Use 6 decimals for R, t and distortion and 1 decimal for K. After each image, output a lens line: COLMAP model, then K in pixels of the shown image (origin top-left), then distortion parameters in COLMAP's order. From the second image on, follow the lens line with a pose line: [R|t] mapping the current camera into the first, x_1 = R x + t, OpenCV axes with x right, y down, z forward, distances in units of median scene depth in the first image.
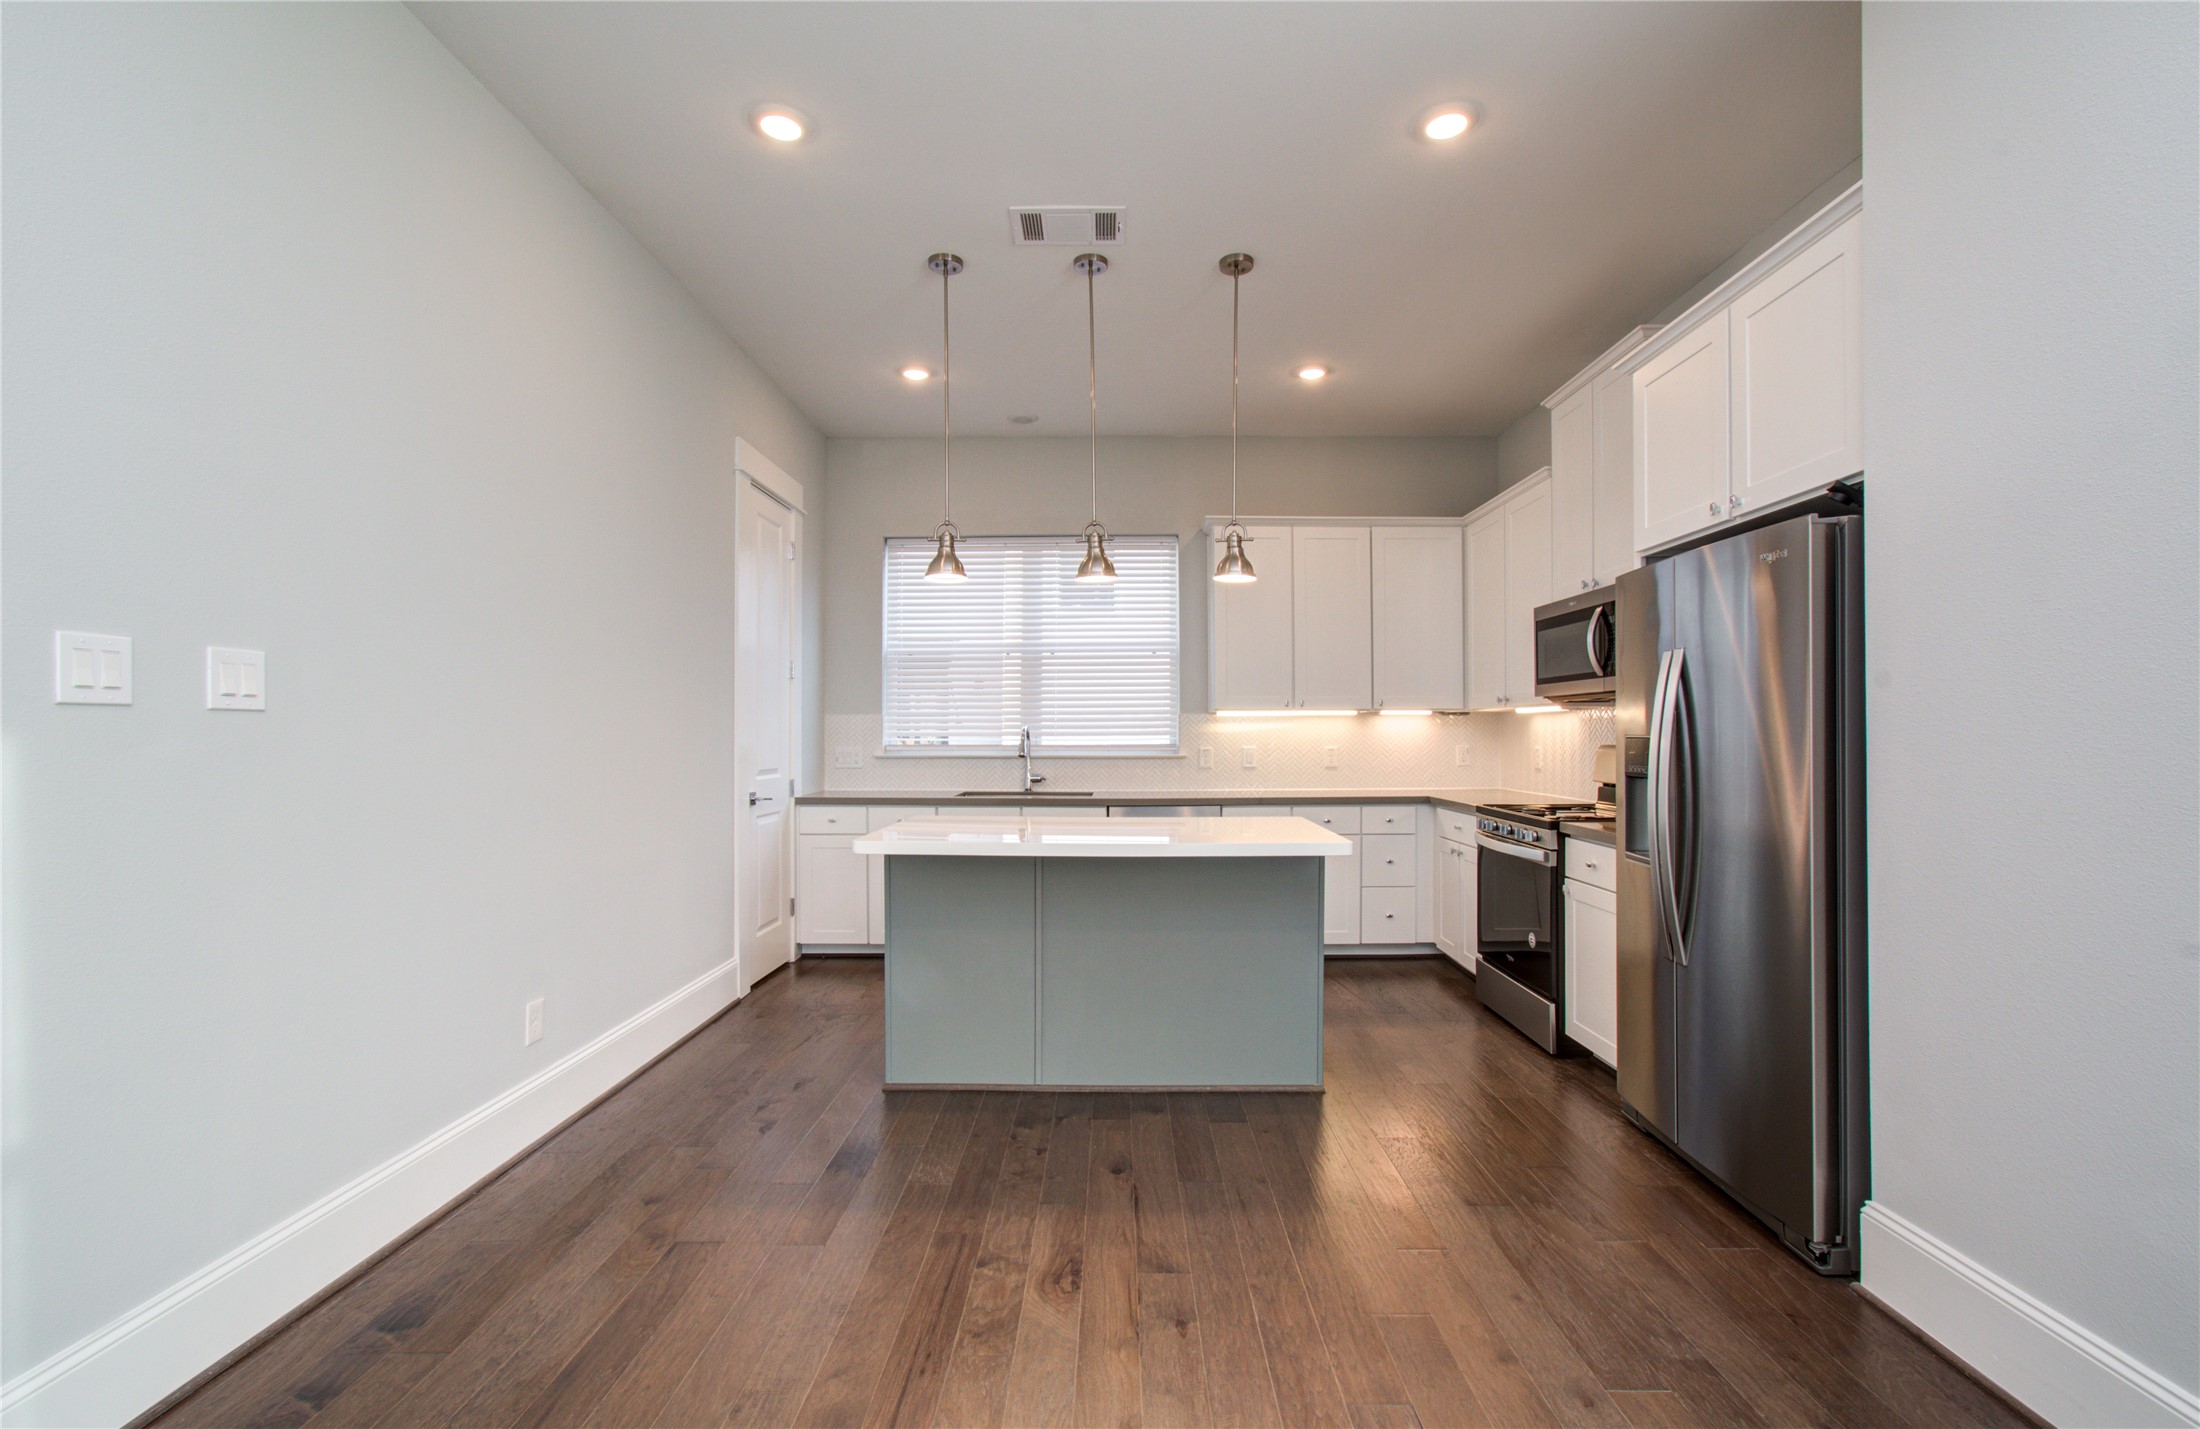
lens RADIAL K [[927.0, 0, 1110.0], [0, 927.0, 736.5], [0, 0, 1]] dist [-0.044463, 0.032352]
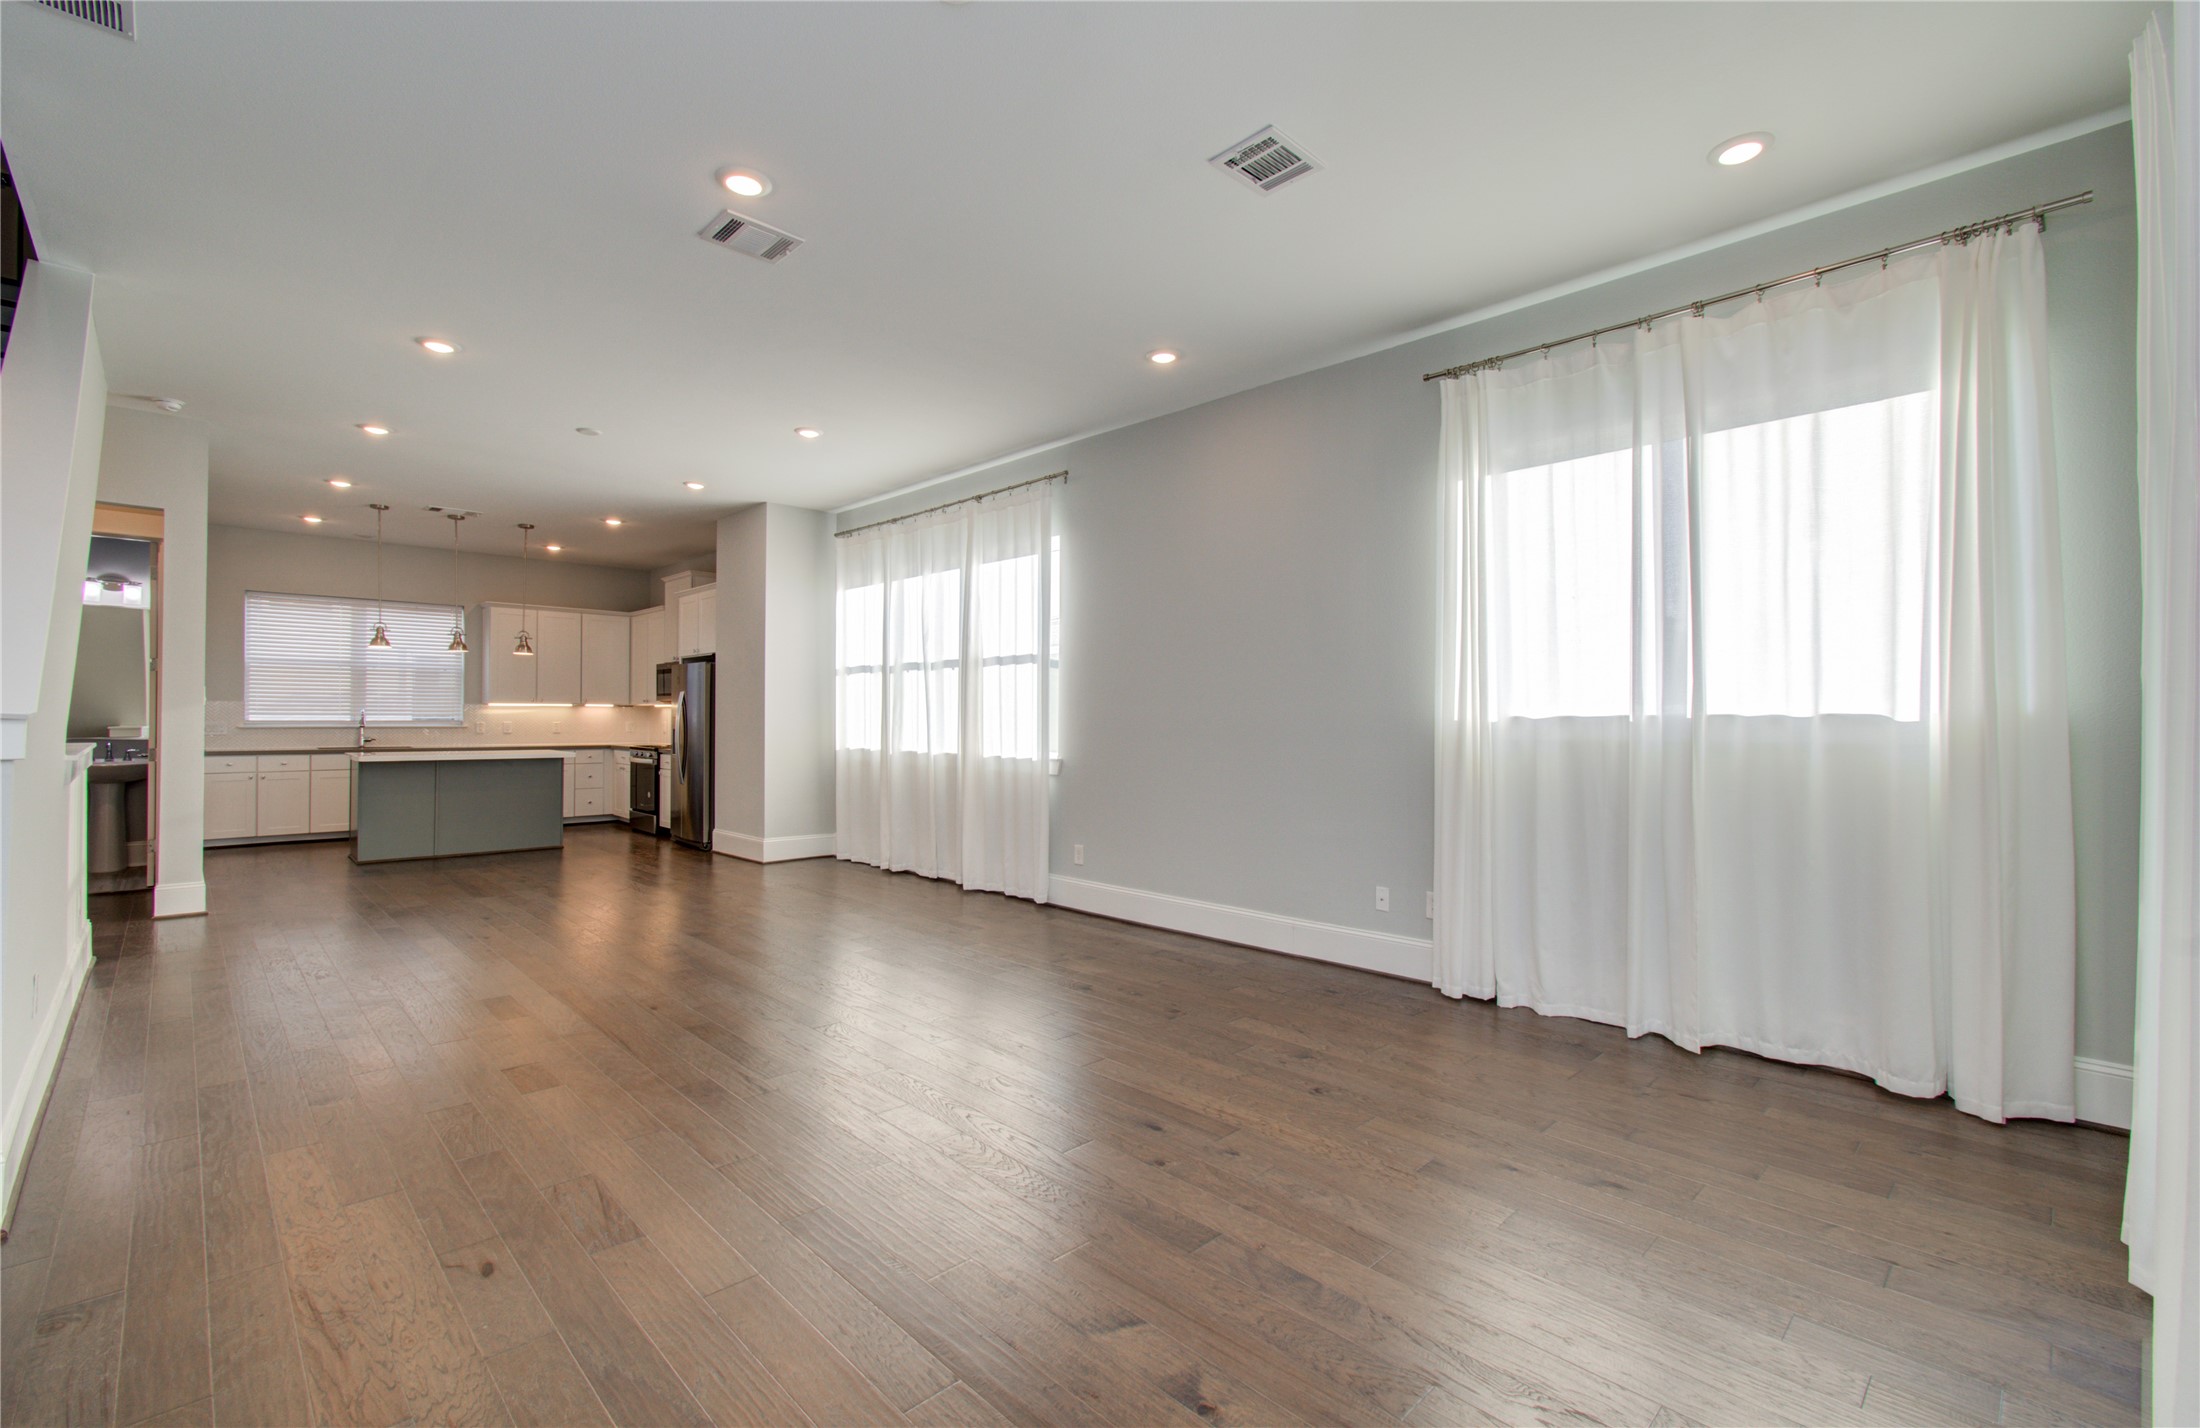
lens RADIAL K [[970.9, 0, 1100.0], [0, 970.9, 714.0], [0, 0, 1]] dist [0.008280, 0.000094]
pose [[0.714686, 0.007612, 0.699404, -0.451035], [-0.005922, 0.999971, -0.004832, -0.002831], [-0.699420, -0.000689, 0.714711, -1.507298]]
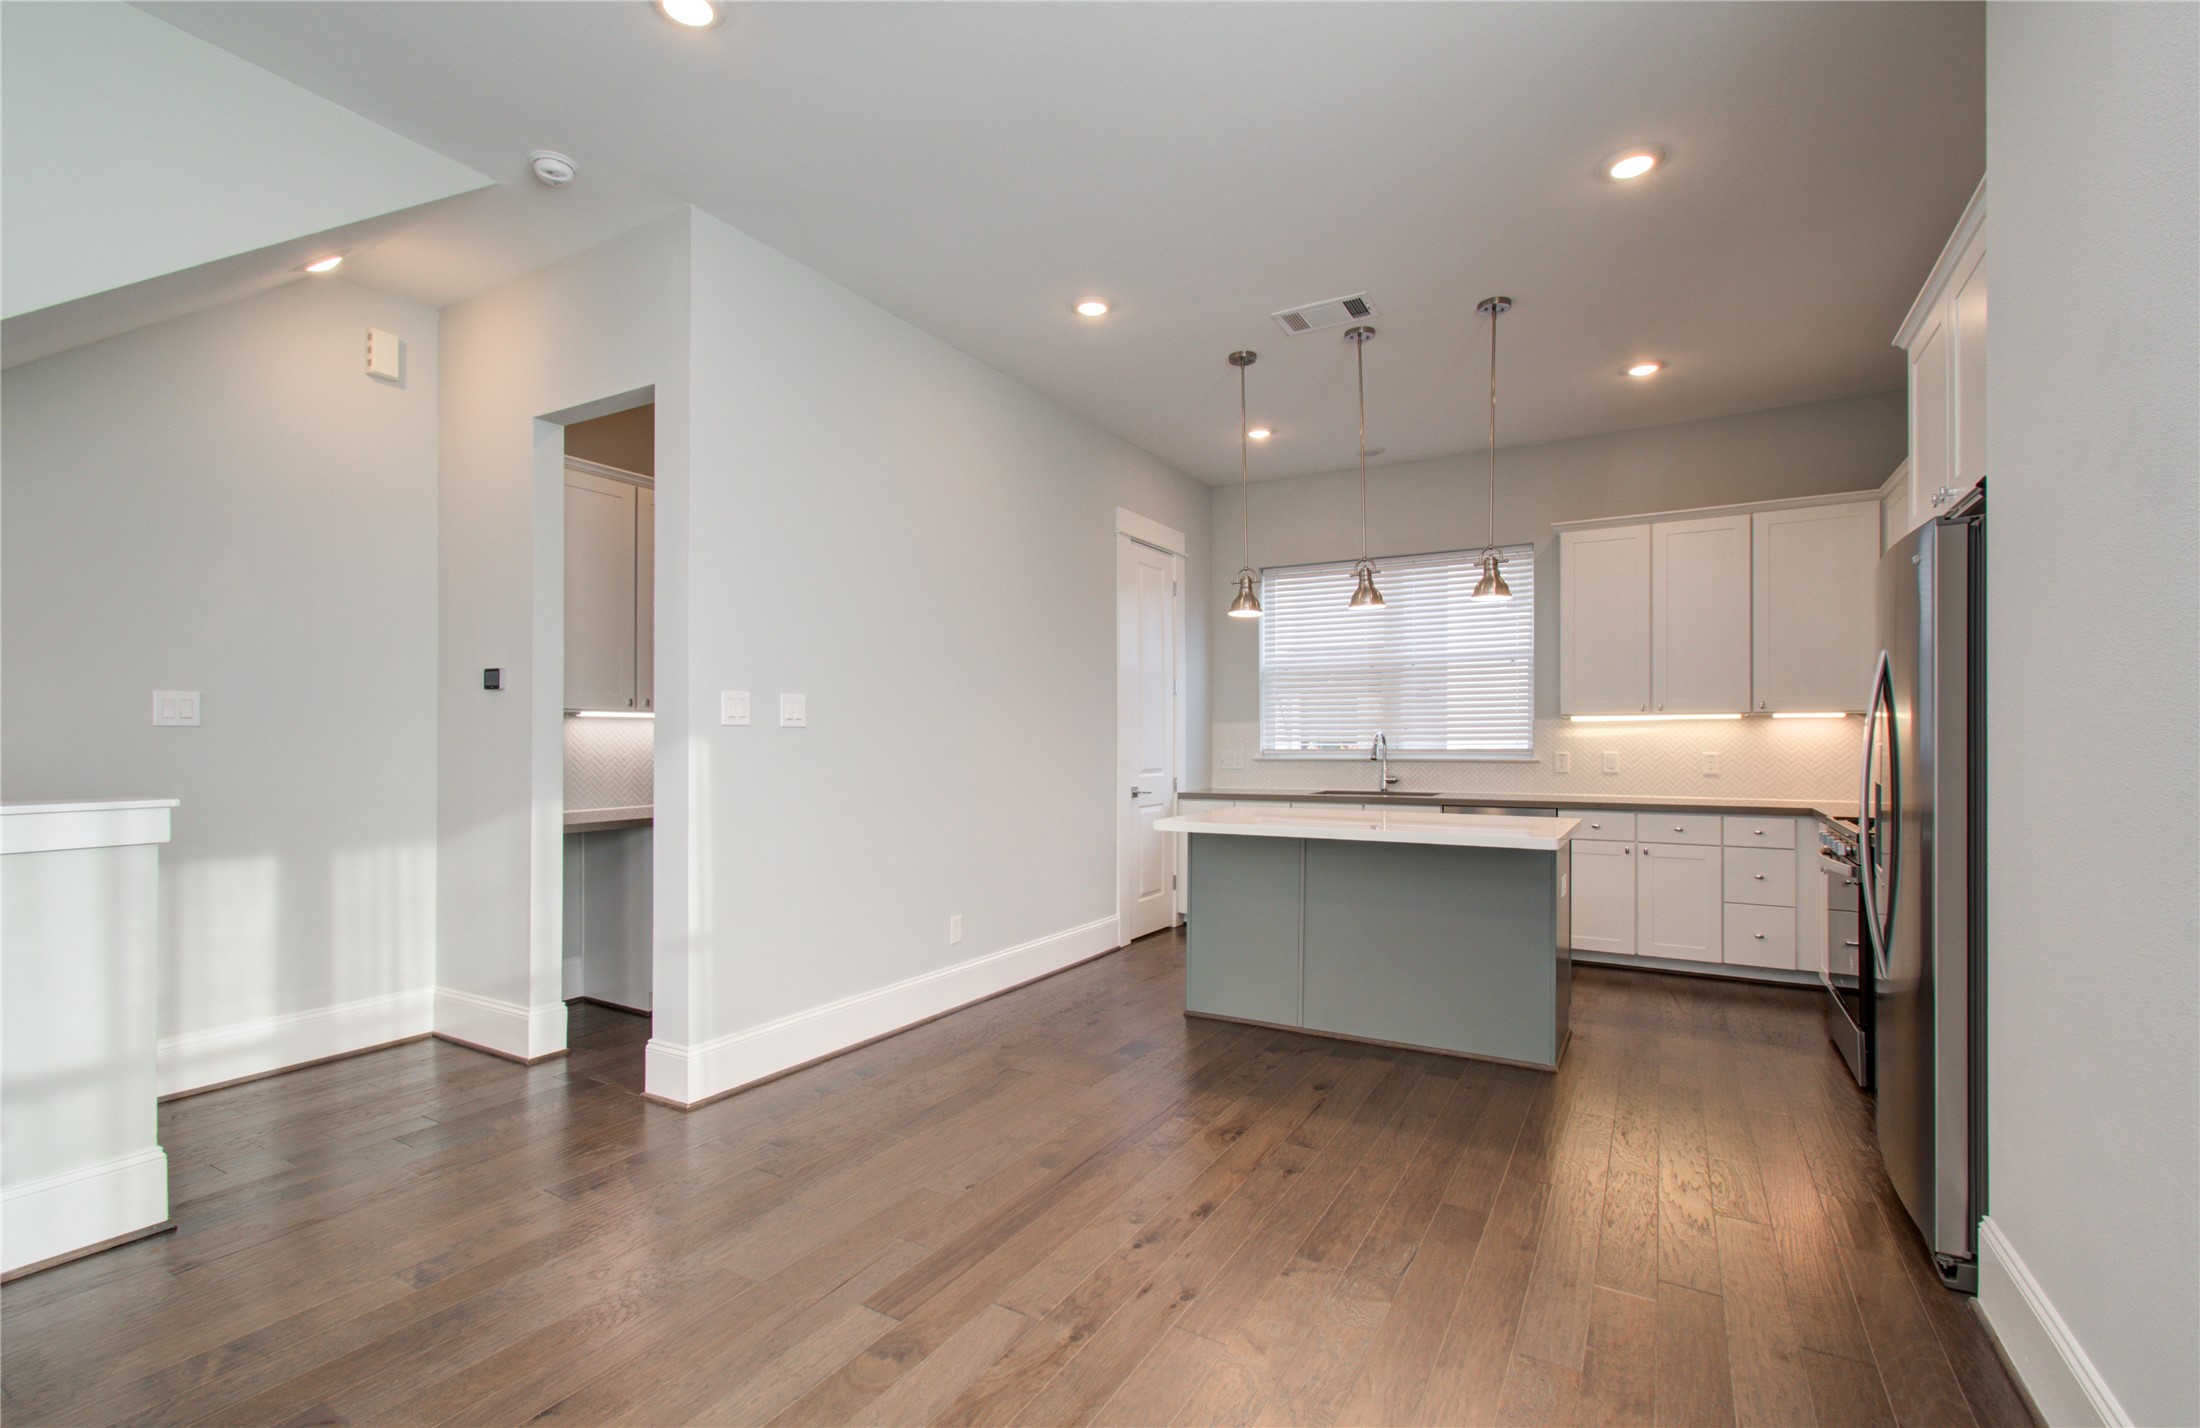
lens RADIAL K [[966.3, 0, 1135.7], [0, 966.3, 740.9], [0, 0, 1]] dist [0.001280, 0.000206]
pose [[0.877329, -0.000174, -0.479890, 0.238853], [-0.000449, 0.999999, -0.001184, 0.000679], [0.479890, 0.001255, 0.877328, -0.156685]]
